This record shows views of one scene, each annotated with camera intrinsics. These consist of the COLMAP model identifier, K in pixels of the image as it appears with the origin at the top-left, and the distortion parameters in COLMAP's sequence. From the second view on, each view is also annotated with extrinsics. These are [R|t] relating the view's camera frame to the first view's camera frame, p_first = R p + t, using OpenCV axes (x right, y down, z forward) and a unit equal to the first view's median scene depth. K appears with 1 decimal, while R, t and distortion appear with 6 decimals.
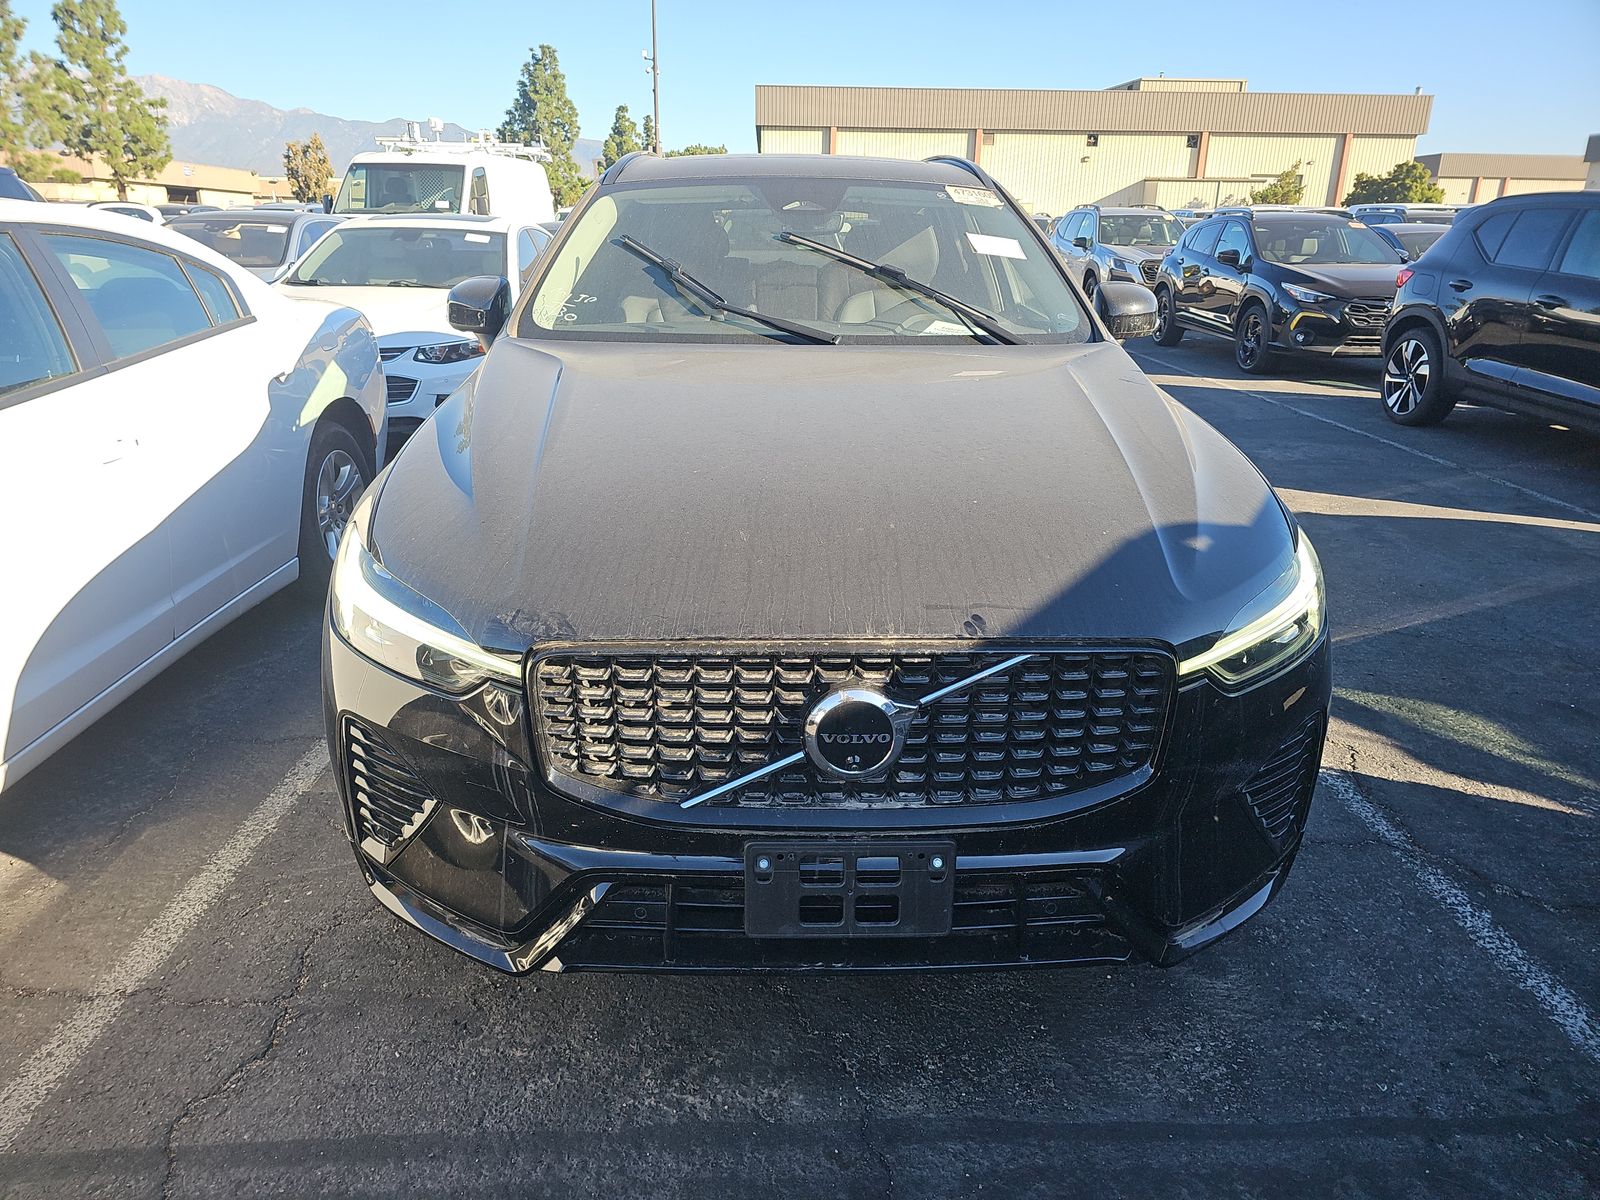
lens RADIAL K [[1062.6, 0, 798.9], [0, 1062.6, 604.9], [0, 0, 1]] dist [0.033789, -0.030931]
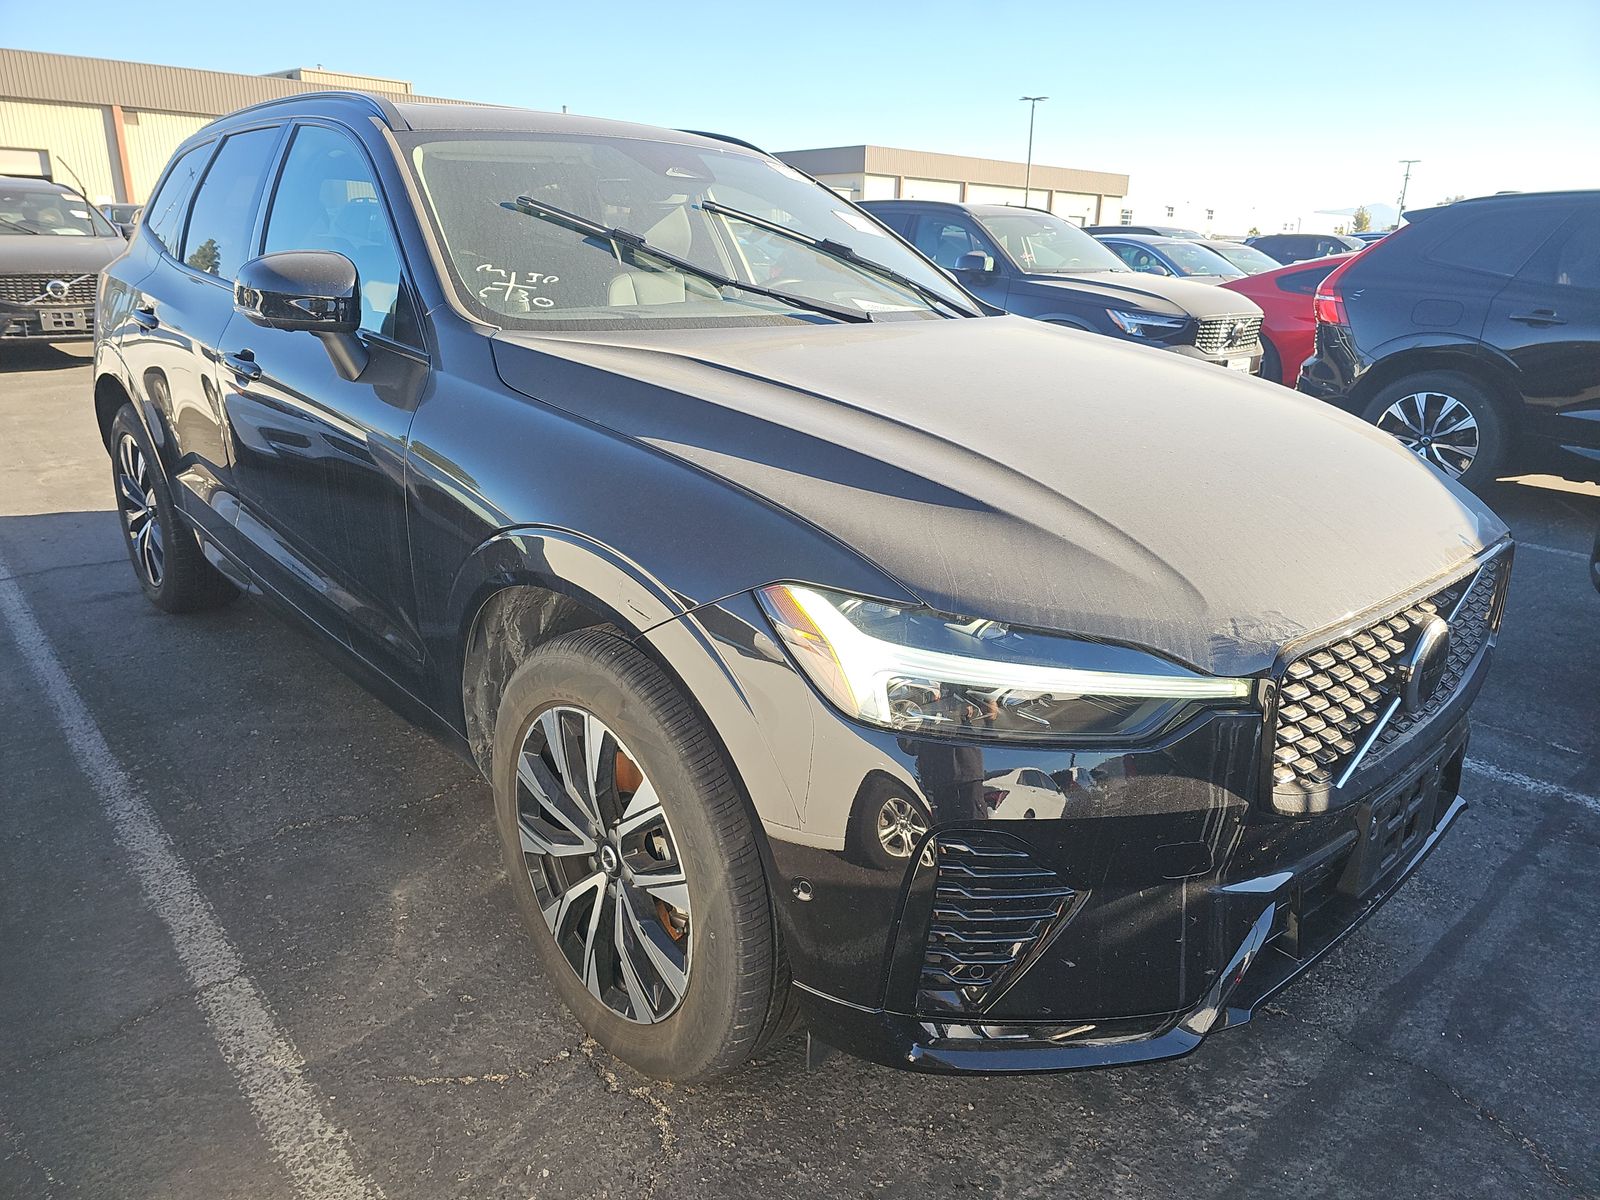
lens RADIAL K [[1062.6, 0, 801.7], [0, 1062.6, 602.0], [0, 0, 1]] dist [0.033789, -0.030931]
pose [[0.751753, -0.198577, 0.628836, -0.197760], [0.200942, 0.977214, 0.068370, -0.025434], [-0.628085, 0.074962, 0.774526, 0.105130]]
